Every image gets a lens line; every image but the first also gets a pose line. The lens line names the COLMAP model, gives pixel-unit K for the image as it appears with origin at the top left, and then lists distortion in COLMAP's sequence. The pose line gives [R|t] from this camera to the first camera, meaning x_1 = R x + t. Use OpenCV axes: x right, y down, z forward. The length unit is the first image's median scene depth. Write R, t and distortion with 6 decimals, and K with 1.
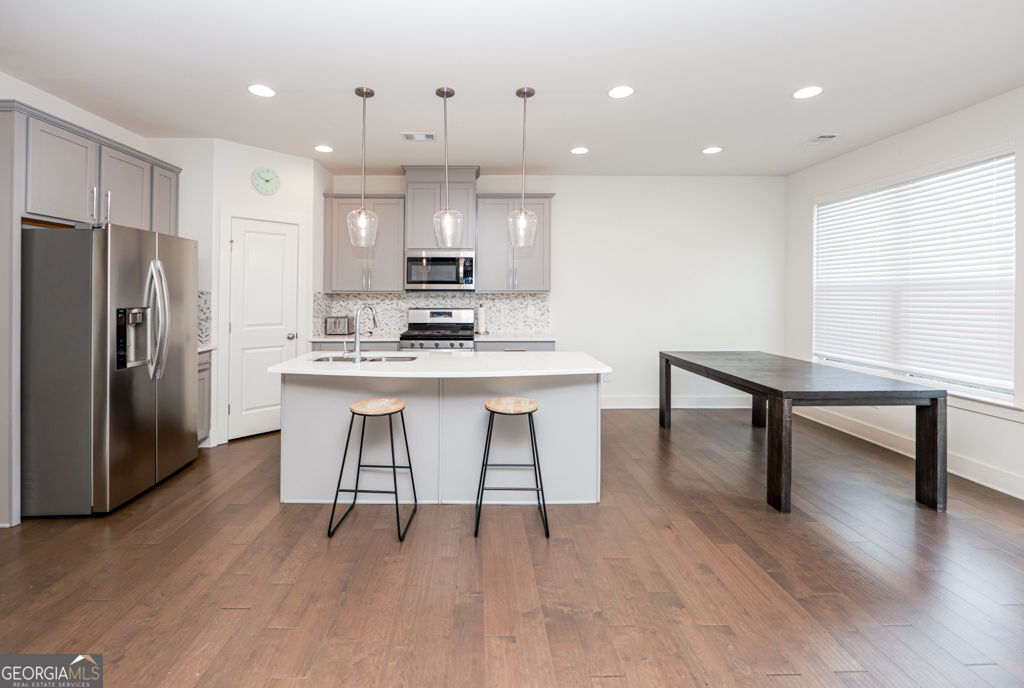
lens RADIAL K [[437.4, 0, 480.9], [0, 437.4, 294.1], [0, 0, 1]] dist [-0.007899, 0.000259]
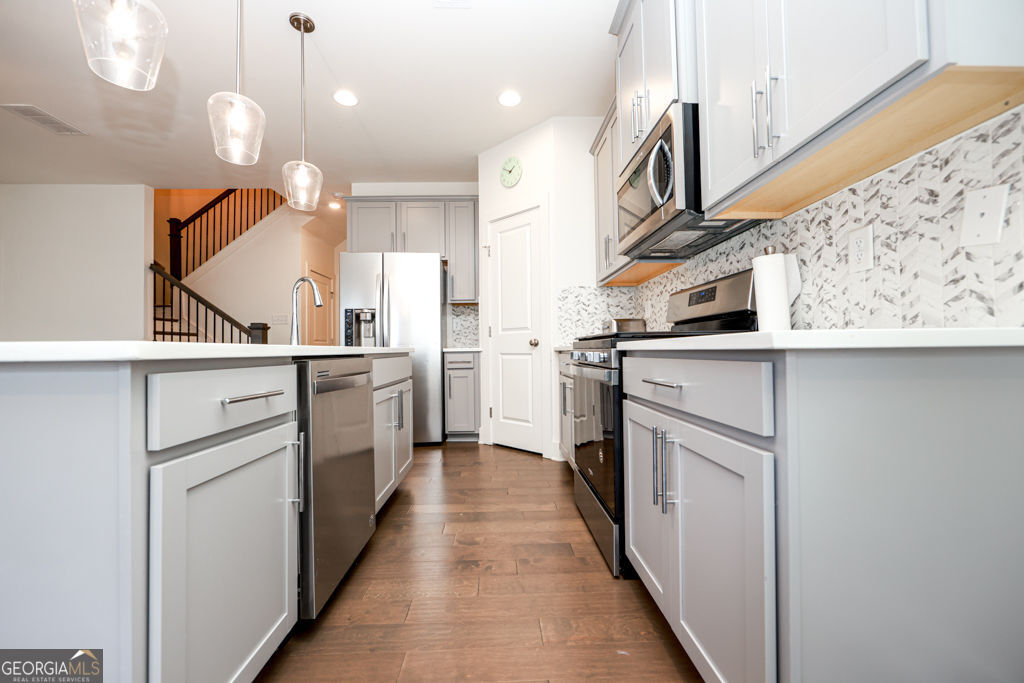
lens RADIAL K [[403.2, 0, 509.0], [0, 403.2, 341.2], [0, 0, 1]] dist [-0.003879, -0.000221]
pose [[0.022626, -0.021417, -0.999515, 0.321903], [0.012147, 0.999703, -0.021146, 0.105987], [0.999670, -0.011663, 0.022879, 0.903238]]
